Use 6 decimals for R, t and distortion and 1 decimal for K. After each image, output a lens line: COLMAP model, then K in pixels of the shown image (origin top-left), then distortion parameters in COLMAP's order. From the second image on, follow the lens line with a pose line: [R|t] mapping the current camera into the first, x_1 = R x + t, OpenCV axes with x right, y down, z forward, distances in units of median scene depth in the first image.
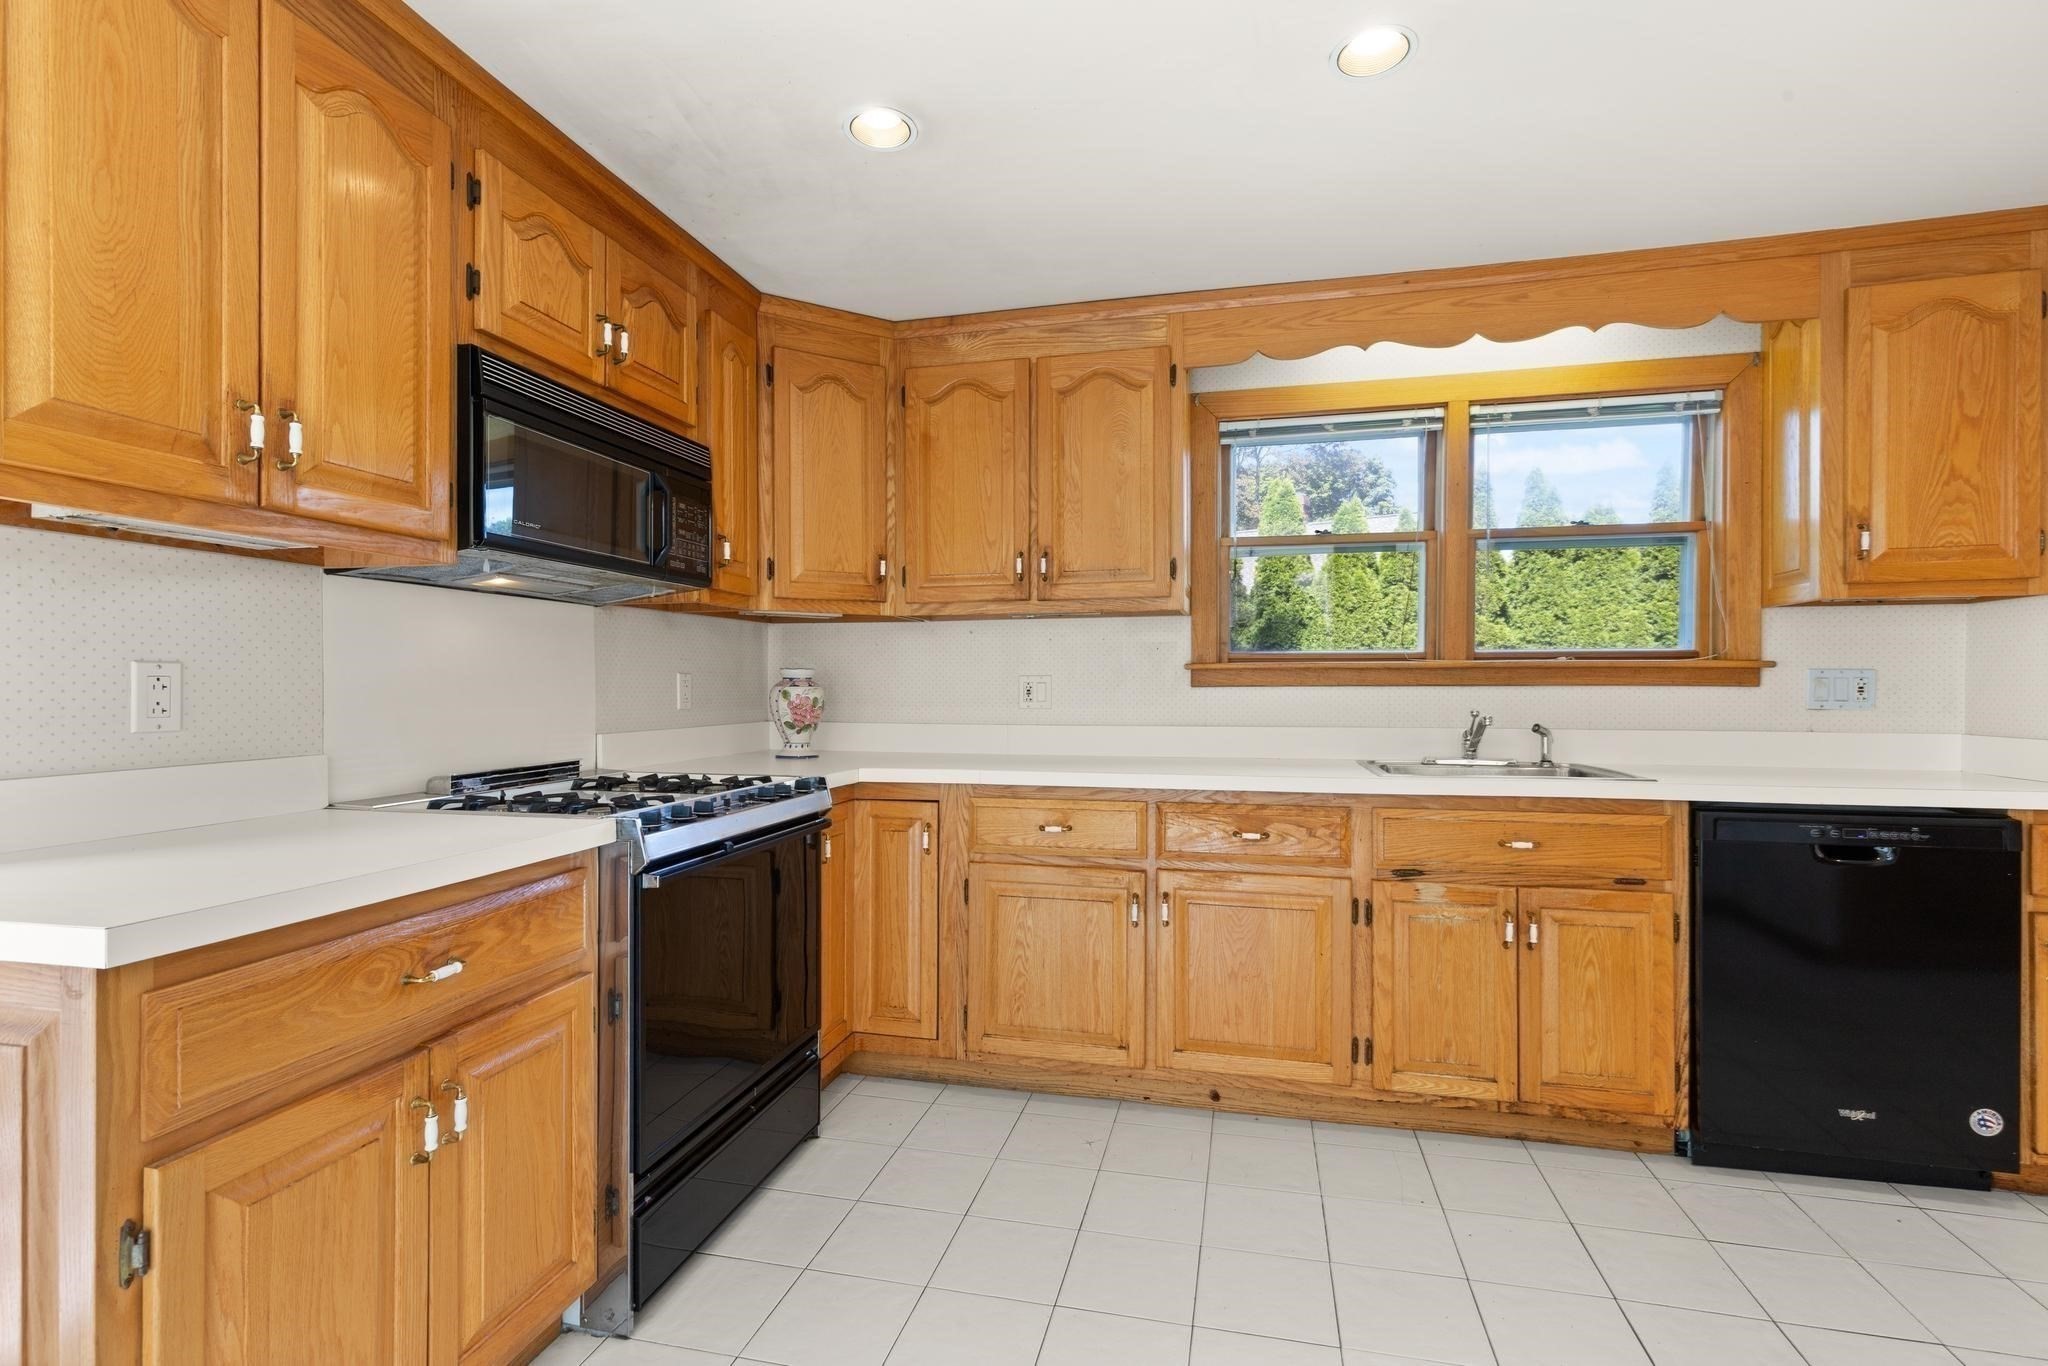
lens RADIAL K [[932.9, 0, 1028.2], [0, 932.9, 688.1], [0, 0, 1]] dist [0.009695, -0.002913]
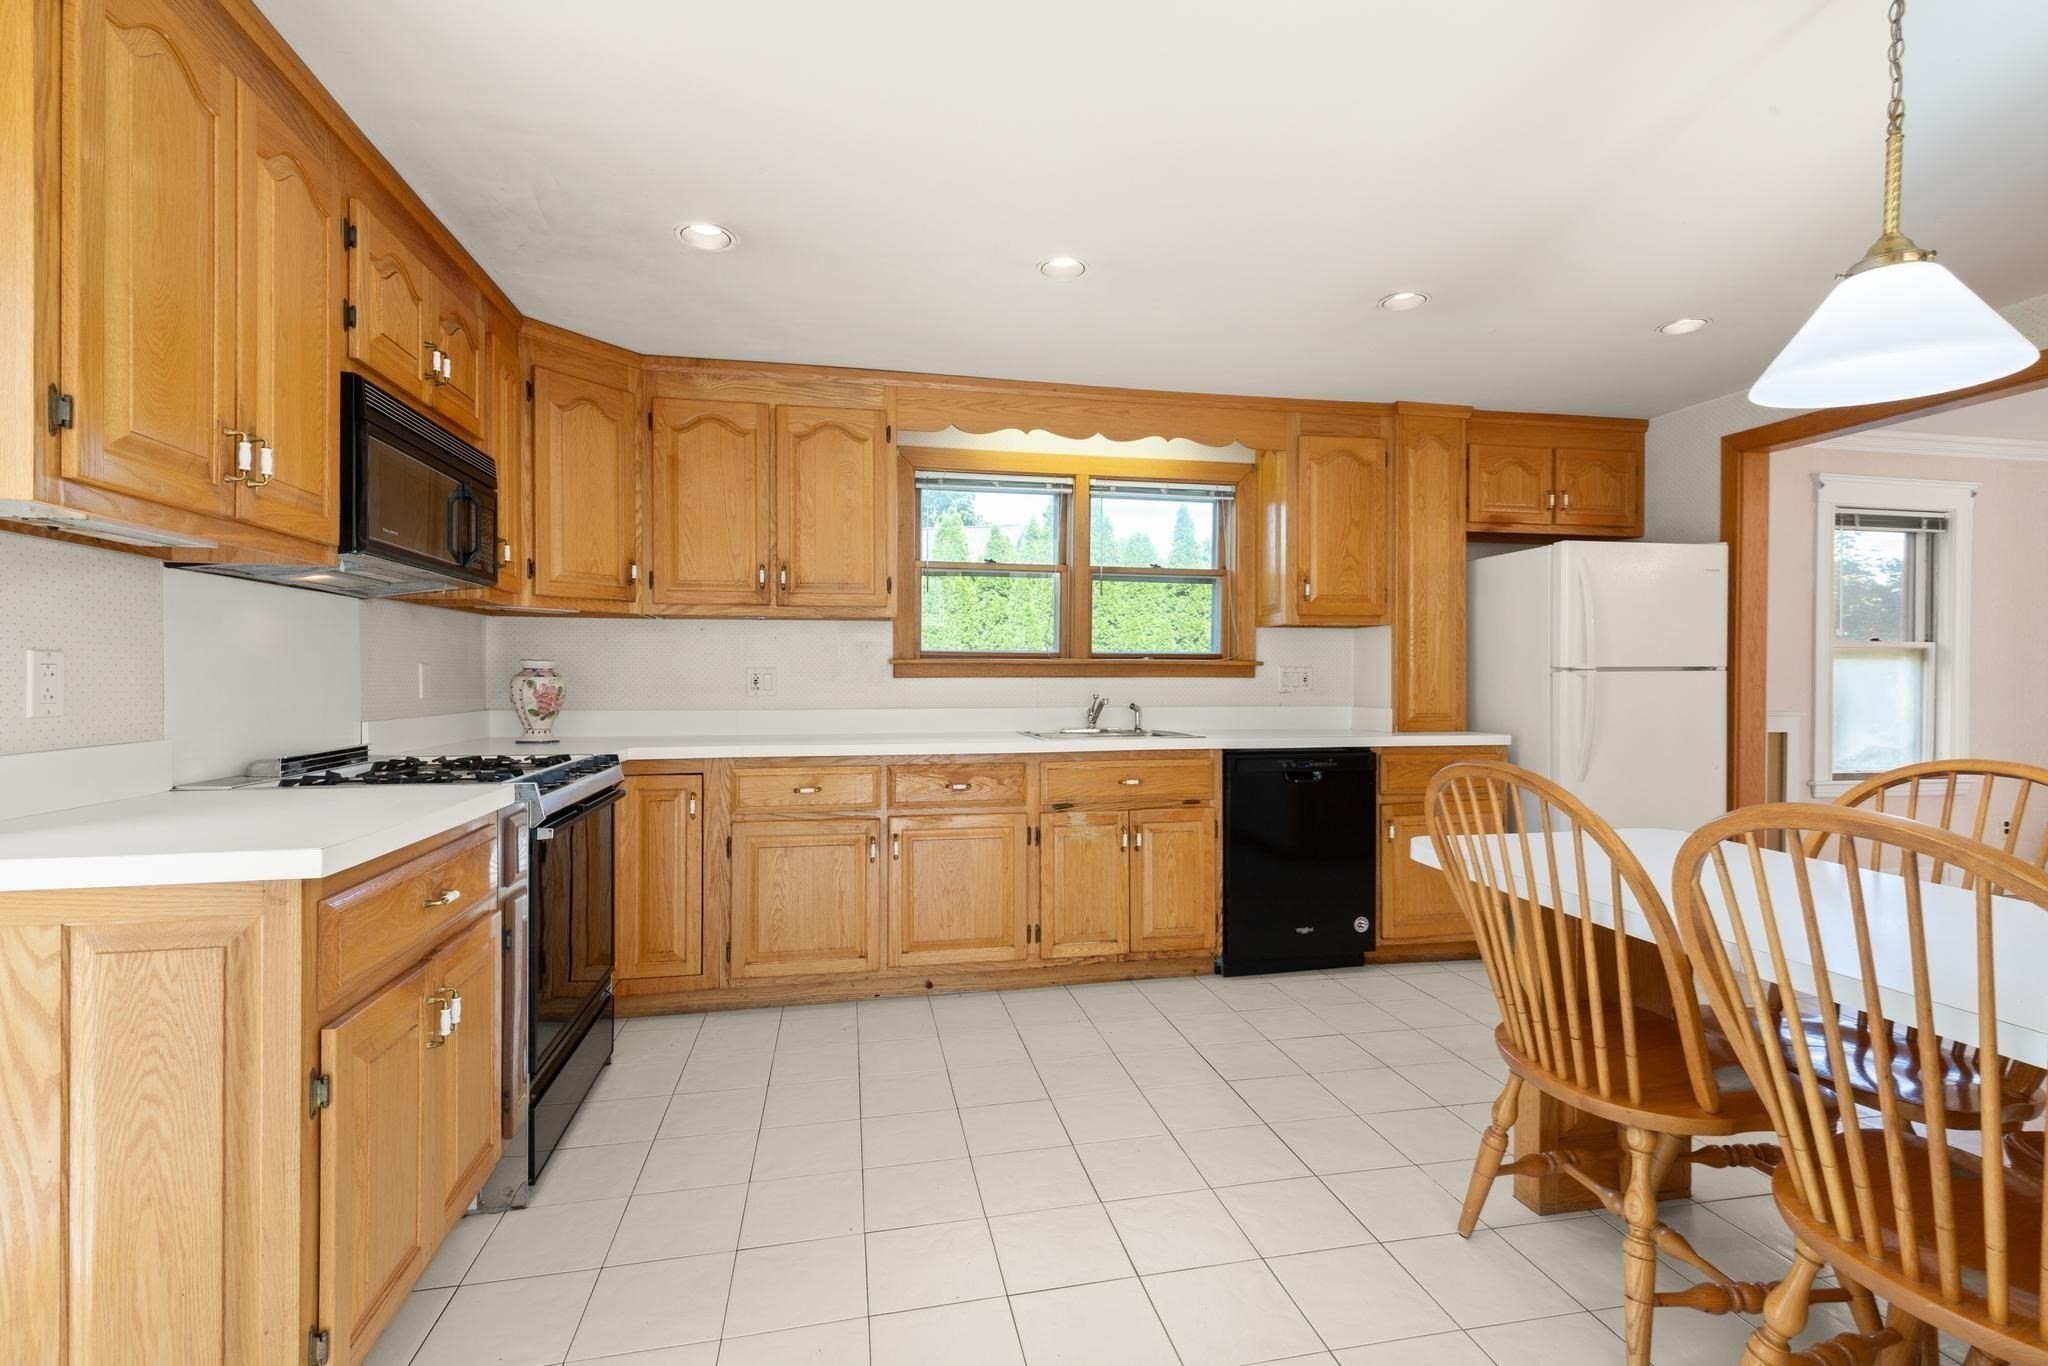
lens RADIAL K [[932.9, 0, 1019.4], [0, 932.9, 676.8], [0, 0, 1]] dist [0.009695, -0.002913]
pose [[0.907450, 0.001975, 0.420155, -0.259025], [-0.000119, 0.999990, -0.004444, 0.004263], [-0.420160, 0.003982, 0.907441, -0.278642]]
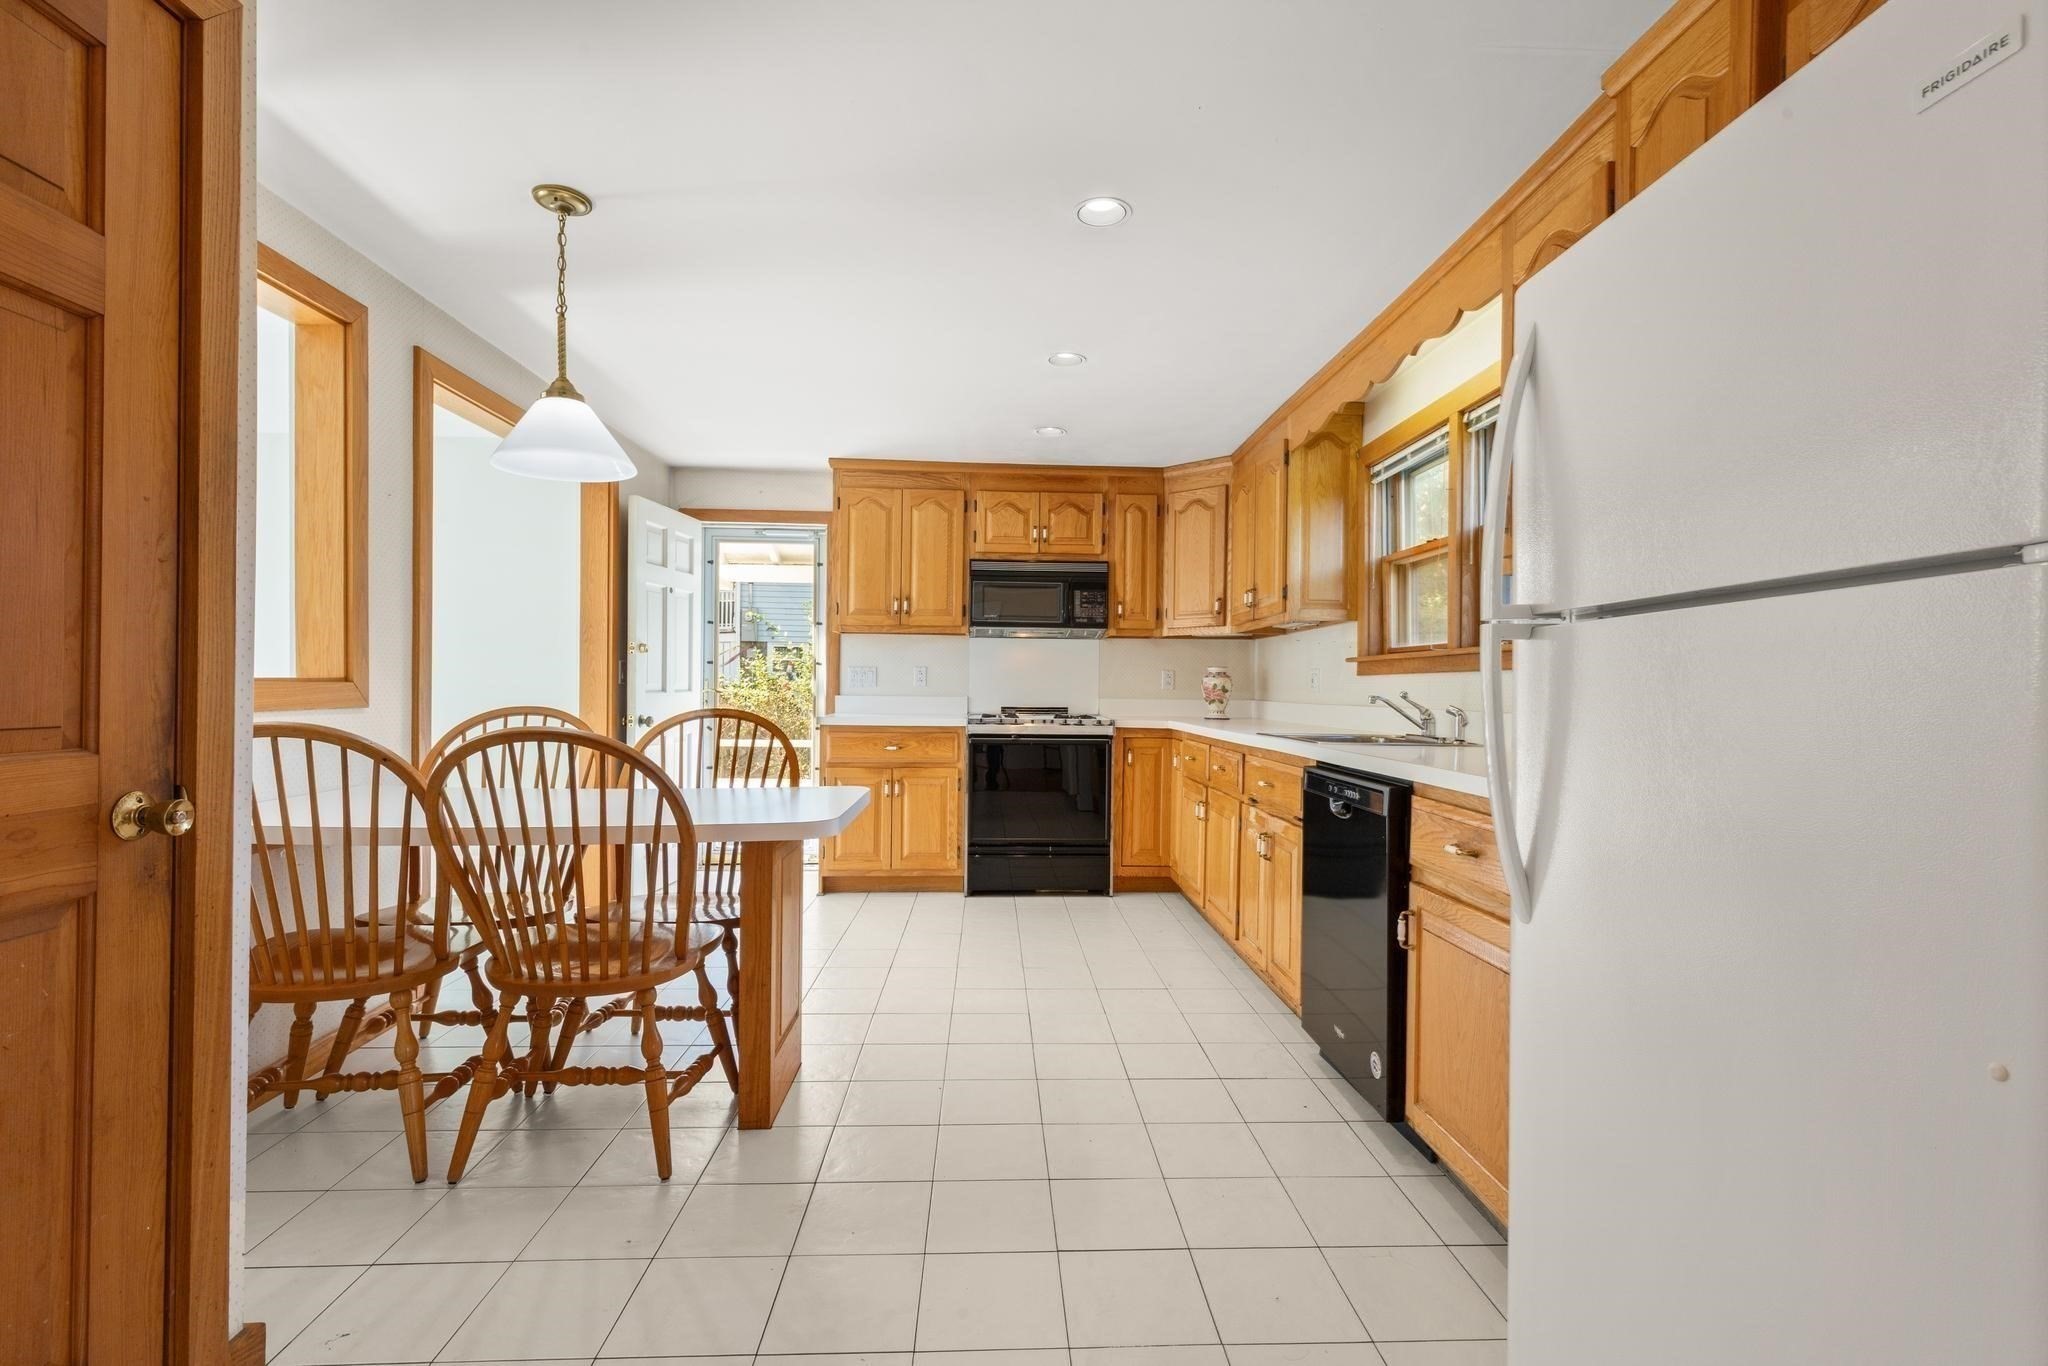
lens RADIAL K [[932.9, 0, 1043.9], [0, 932.9, 698.0], [0, 0, 1]] dist [0.009695, -0.002913]
pose [[0.304386, 0.008664, -0.952509, 1.732994], [-0.013309, 0.999900, 0.004842, 0.042454], [0.952456, 0.011203, 0.304471, 0.244331]]
